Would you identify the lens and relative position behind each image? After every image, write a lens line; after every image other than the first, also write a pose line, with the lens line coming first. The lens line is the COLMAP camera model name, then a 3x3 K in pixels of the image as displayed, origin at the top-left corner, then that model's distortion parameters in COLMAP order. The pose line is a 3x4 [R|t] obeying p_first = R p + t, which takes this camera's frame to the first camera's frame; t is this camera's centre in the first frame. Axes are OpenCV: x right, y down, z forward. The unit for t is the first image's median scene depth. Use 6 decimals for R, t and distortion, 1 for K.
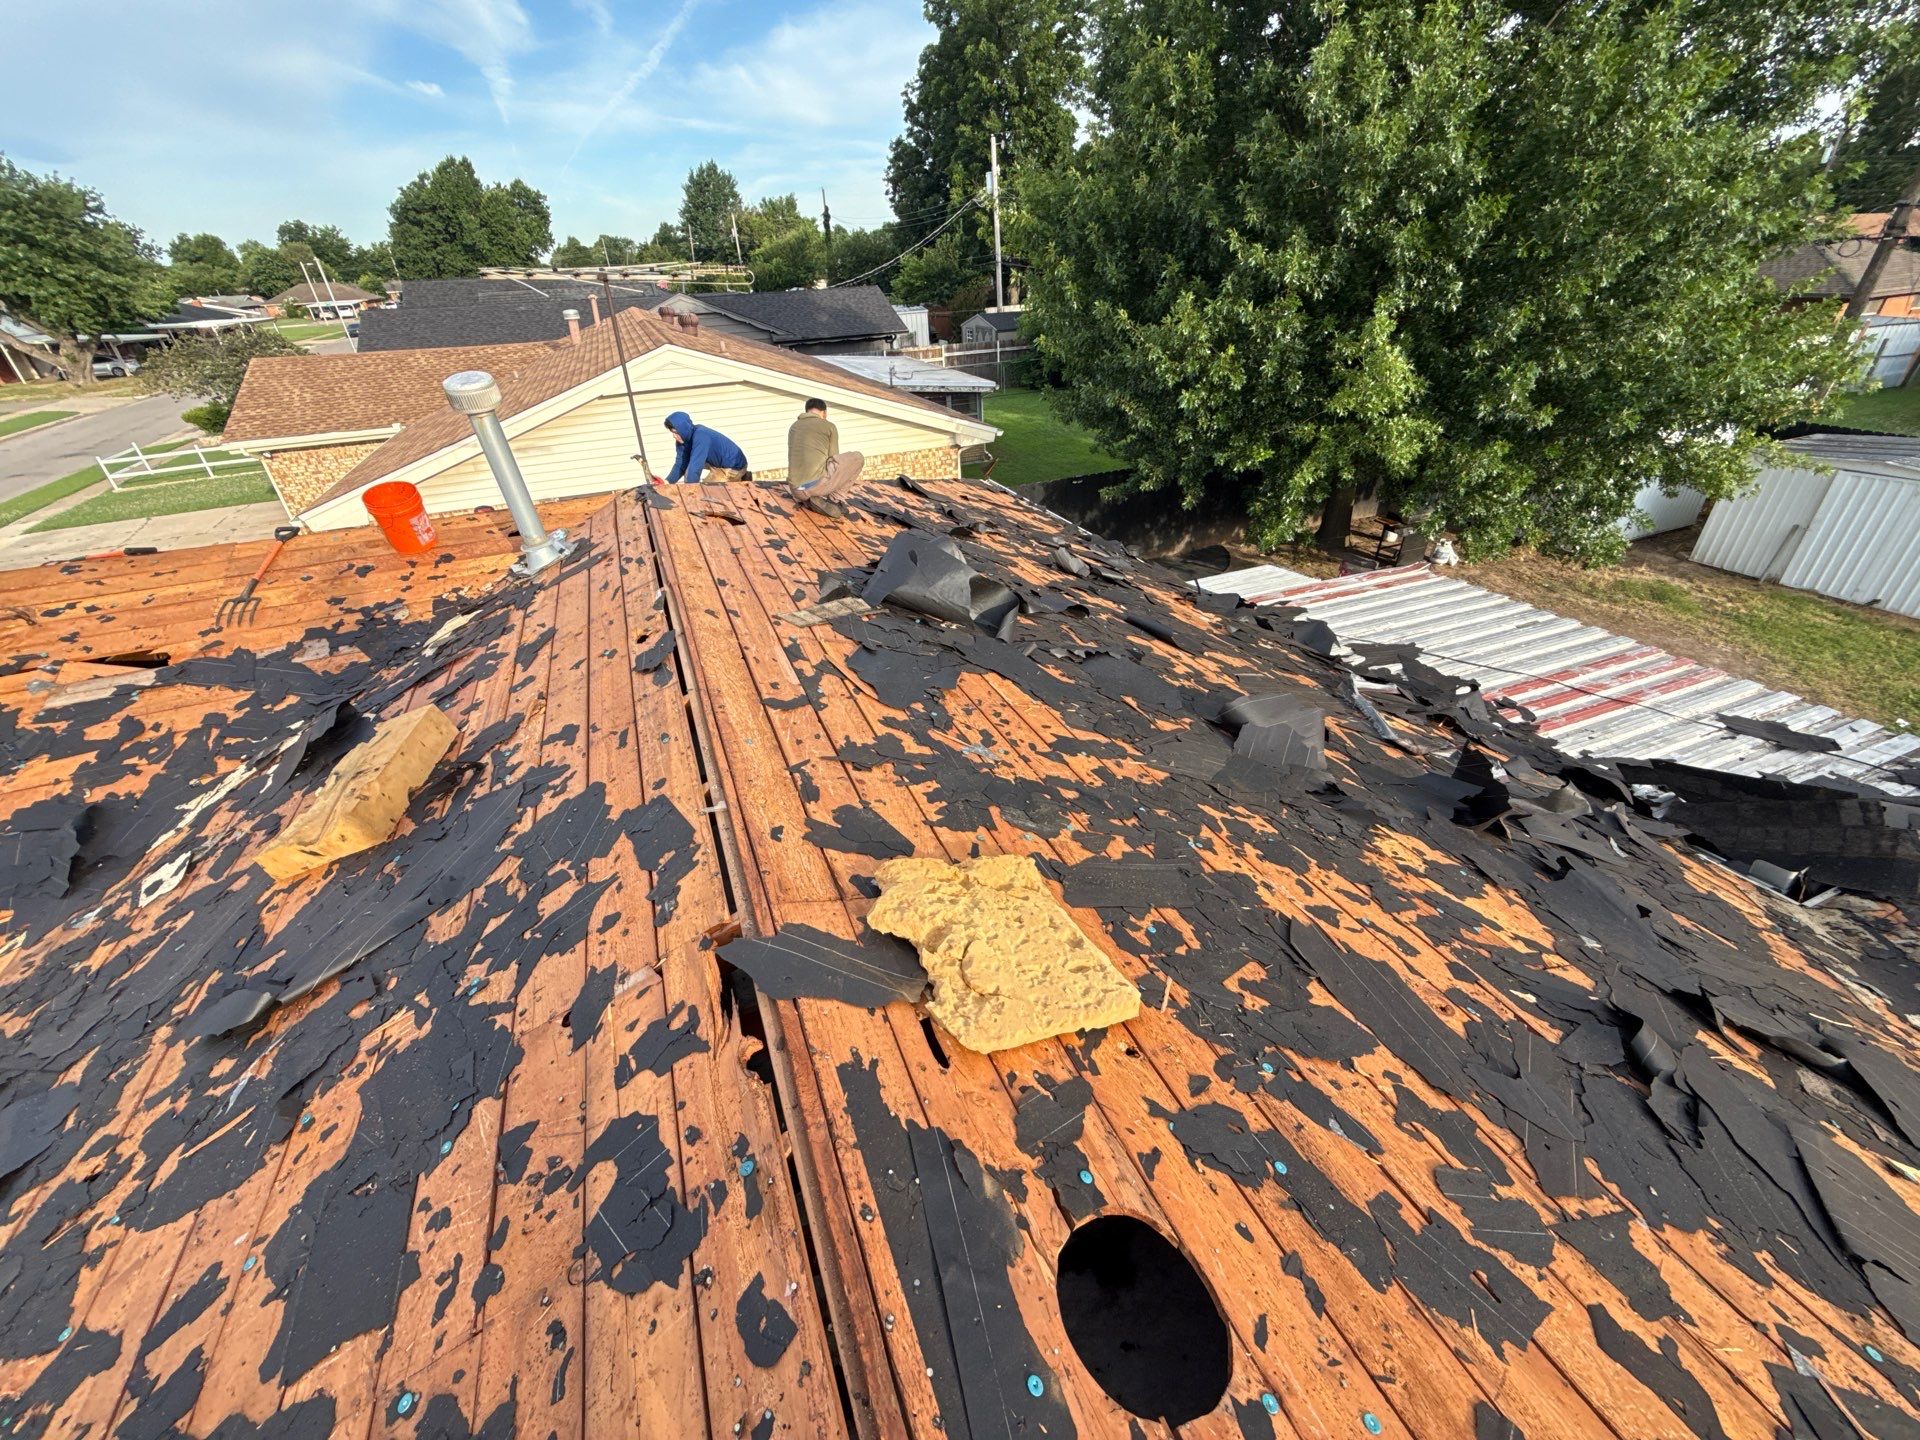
lens RADIAL K [[750.1, 0, 965.7], [0, 750.1, 723.1], [0, 0, 1]] dist [0.001366, 0.000001]
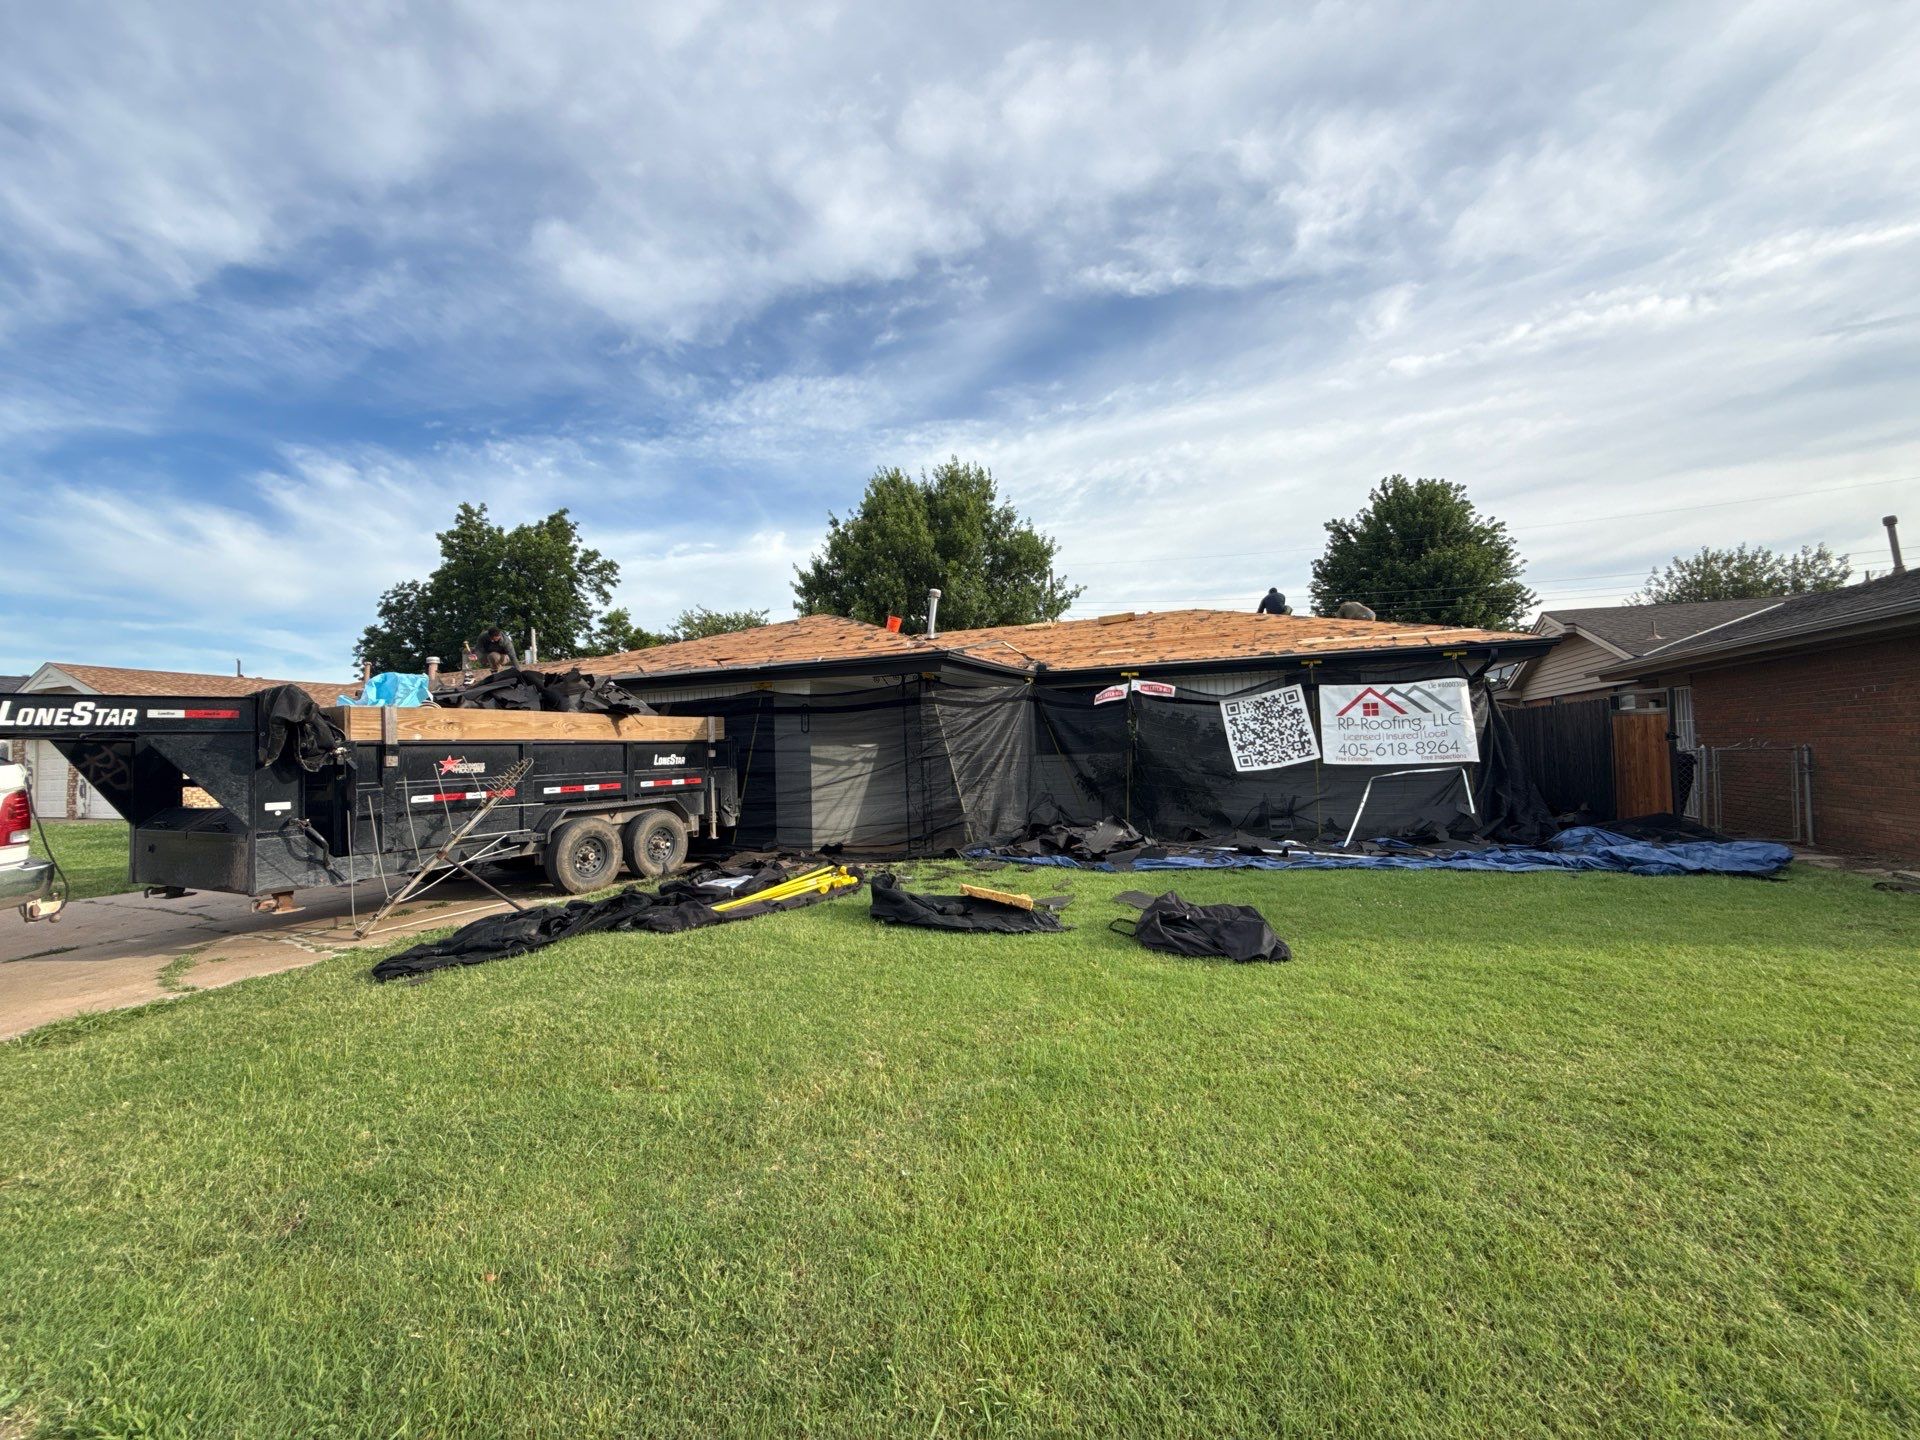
lens RADIAL K [[718.4, 0, 955.5], [0, 718.4, 762.7], [0, 0, 1]] dist [0.000099, 0.000093]
pose [[0.709684, 0.006514, 0.704490, -0.969647], [0.369949, 0.847554, -0.380513, 0.541692], [-0.599572, 0.530670, 0.599085, -0.255897]]
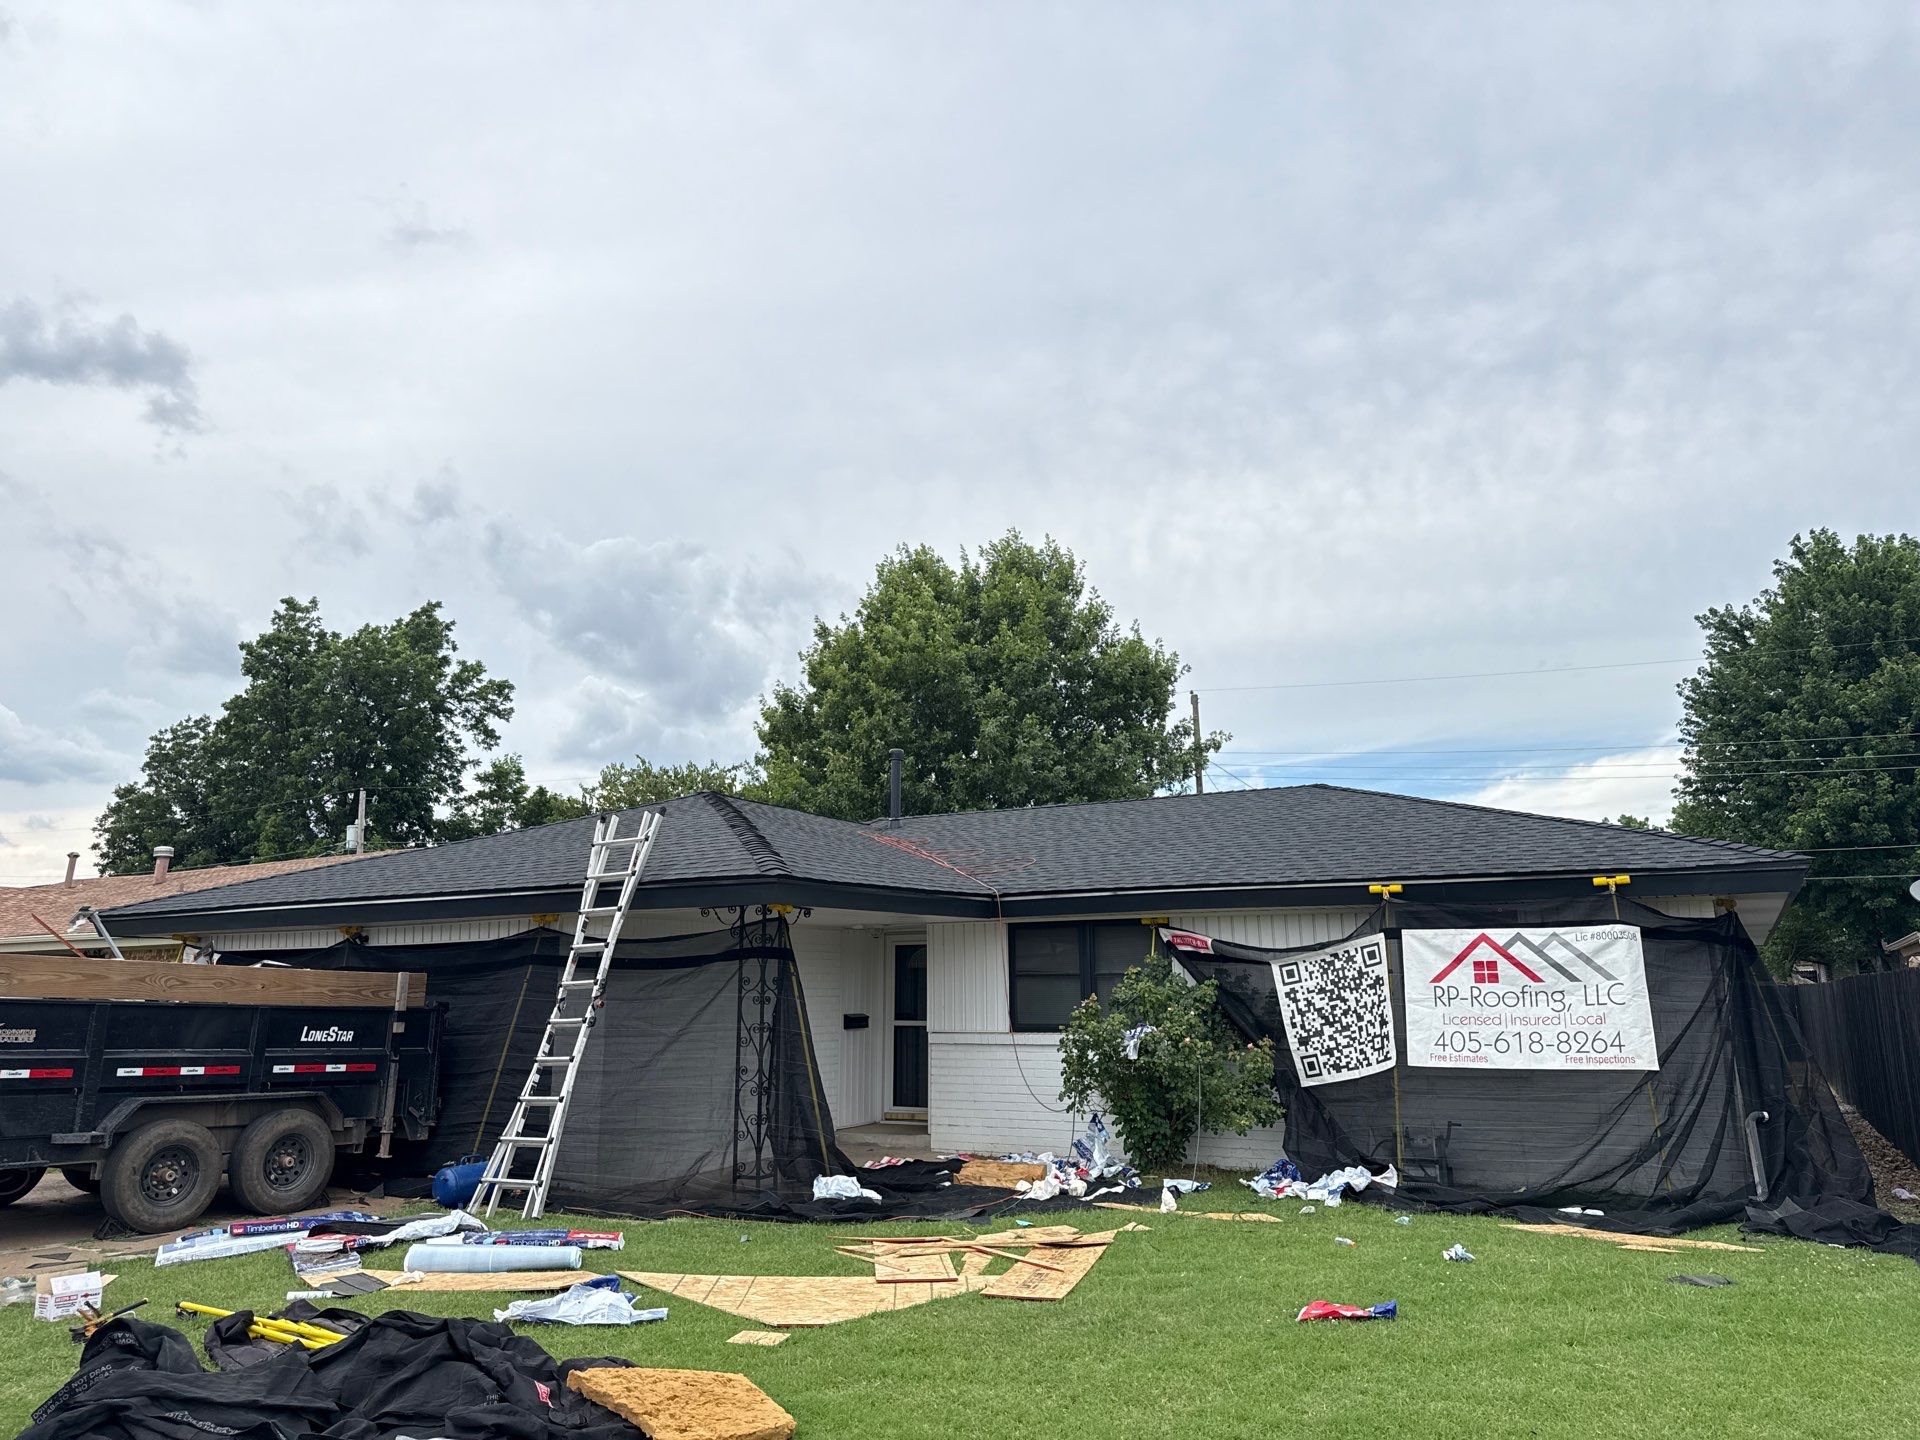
lens RADIAL K [[1329.6, 0, 960.0], [0, 1329.6, 720.0], [0, 0, 1]] dist [-0.010497, -0.004699]
pose [[0.789564, 0.164050, 0.591335, -0.924974], [0.300686, 0.736587, -0.605828, 0.639872], [-0.534956, 0.656146, 0.532255, -0.434197]]
